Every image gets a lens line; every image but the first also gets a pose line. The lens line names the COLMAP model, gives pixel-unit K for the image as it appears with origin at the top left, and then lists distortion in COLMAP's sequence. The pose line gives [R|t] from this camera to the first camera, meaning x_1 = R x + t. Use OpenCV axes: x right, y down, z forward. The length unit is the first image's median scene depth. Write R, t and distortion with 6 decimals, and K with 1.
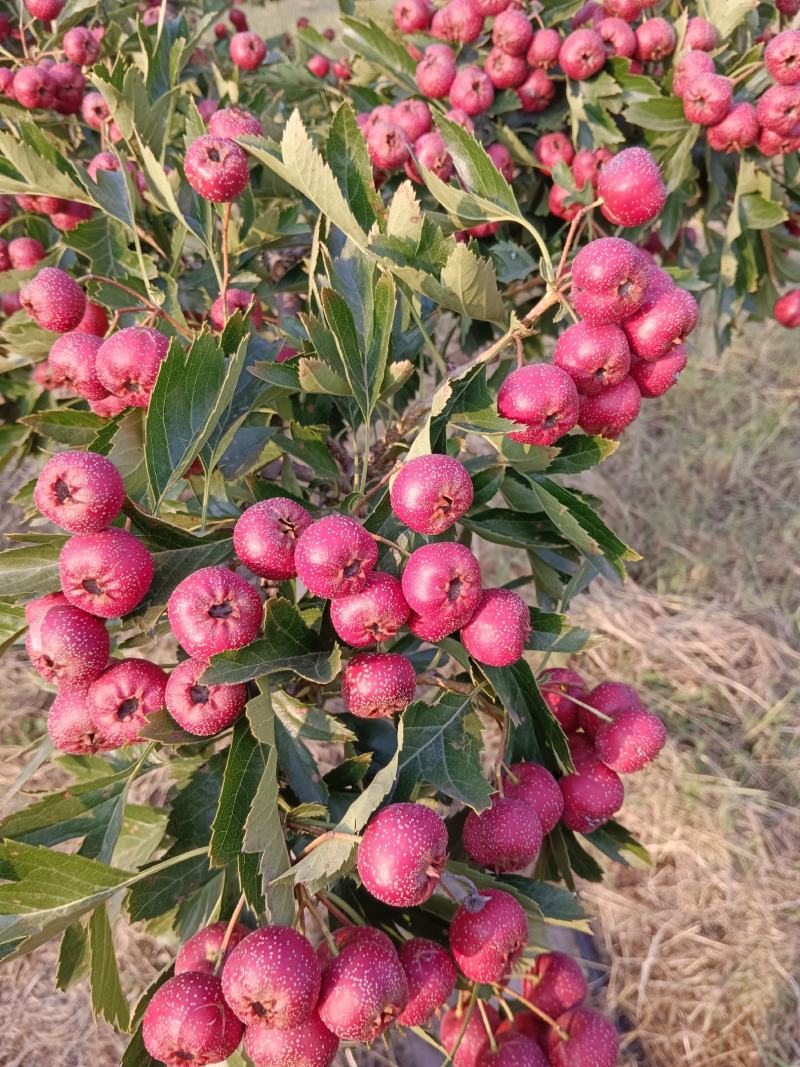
lens RADIAL K [[844.7, 0, 395.1], [0, 844.7, 532.0], [0, 0, 1]] dist [0.106536, -0.214812]
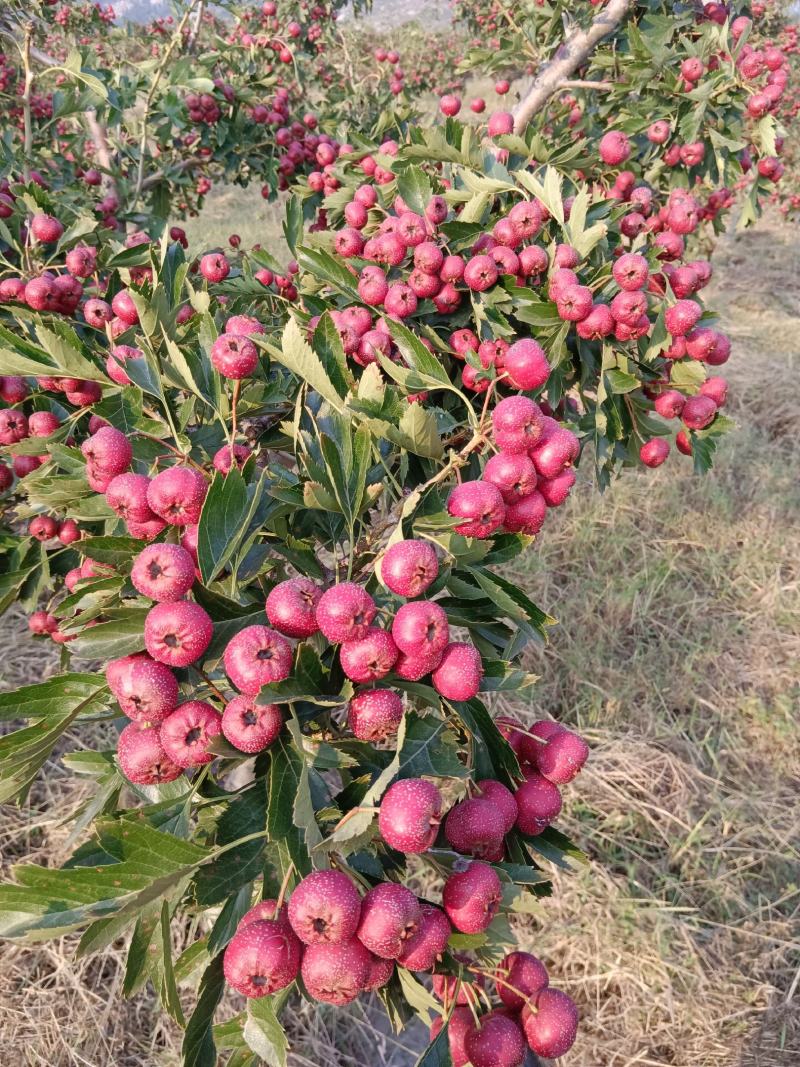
lens RADIAL K [[853.4, 0, 400.0], [0, 853.4, 533.5], [0, 0, 1]] dist [0.105585, -0.205160]
pose [[0.993033, -0.036448, 0.112054, -0.077753], [0.057931, 0.979108, -0.194913, 0.104804], [-0.102609, 0.200046, 0.974399, -0.238943]]
